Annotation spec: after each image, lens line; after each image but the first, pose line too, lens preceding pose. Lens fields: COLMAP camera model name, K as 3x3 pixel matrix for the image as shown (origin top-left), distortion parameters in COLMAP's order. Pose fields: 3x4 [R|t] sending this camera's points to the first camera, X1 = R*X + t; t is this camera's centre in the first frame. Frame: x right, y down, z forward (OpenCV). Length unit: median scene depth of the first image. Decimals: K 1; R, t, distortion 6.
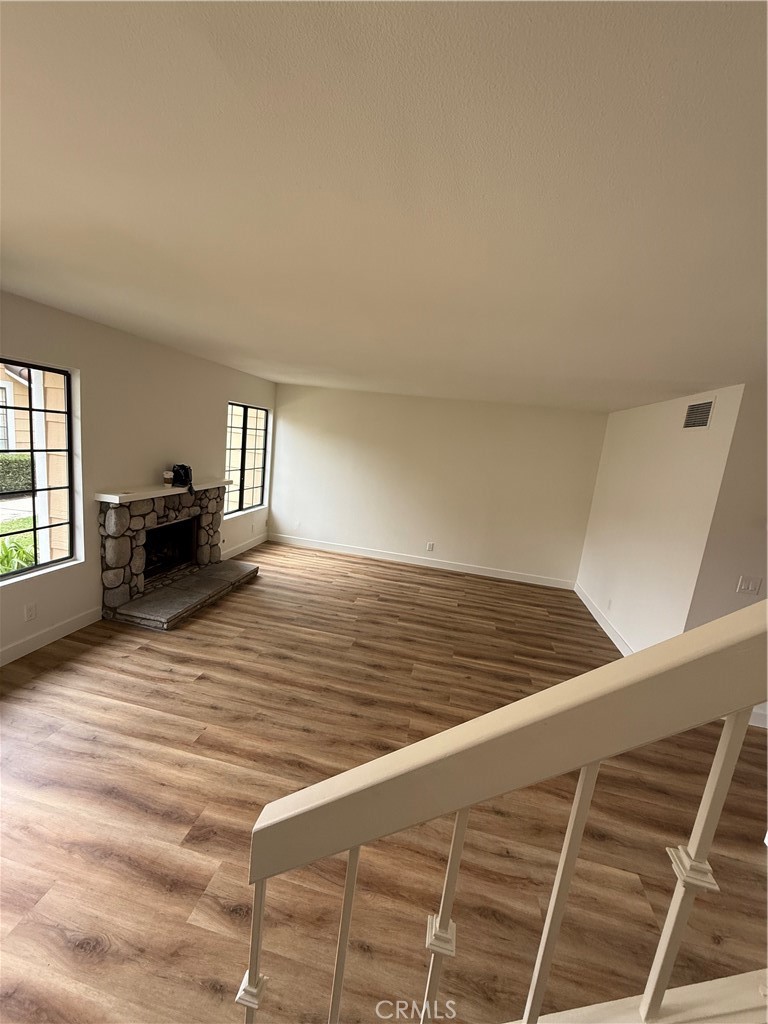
lens RADIAL K [[407.6, 0, 385.8], [0, 407.6, 509.3], [0, 0, 1]] dist [-0.001224, 0.000597]
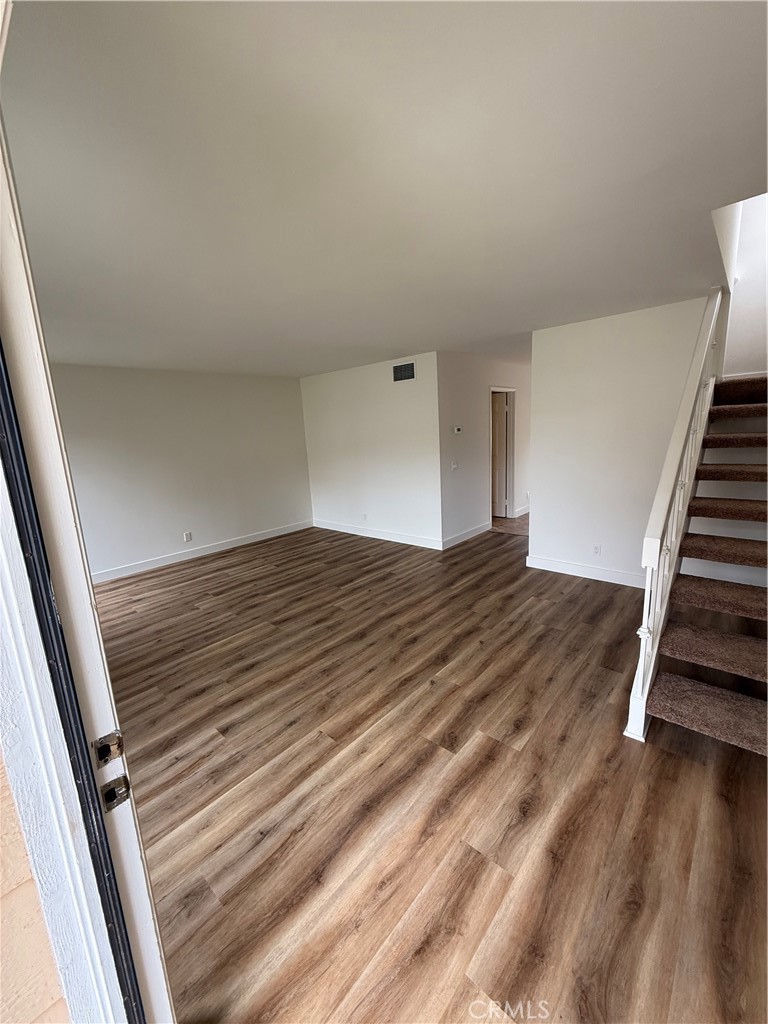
lens RADIAL K [[407.6, 0, 385.8], [0, 407.6, 509.3], [0, 0, 1]] dist [-0.001224, 0.000597]
pose [[0.502768, -0.298155, 0.811374, -0.614618], [0.256635, 0.947796, 0.189262, -0.038050], [-0.825447, 0.113072, 0.553039, 0.213255]]
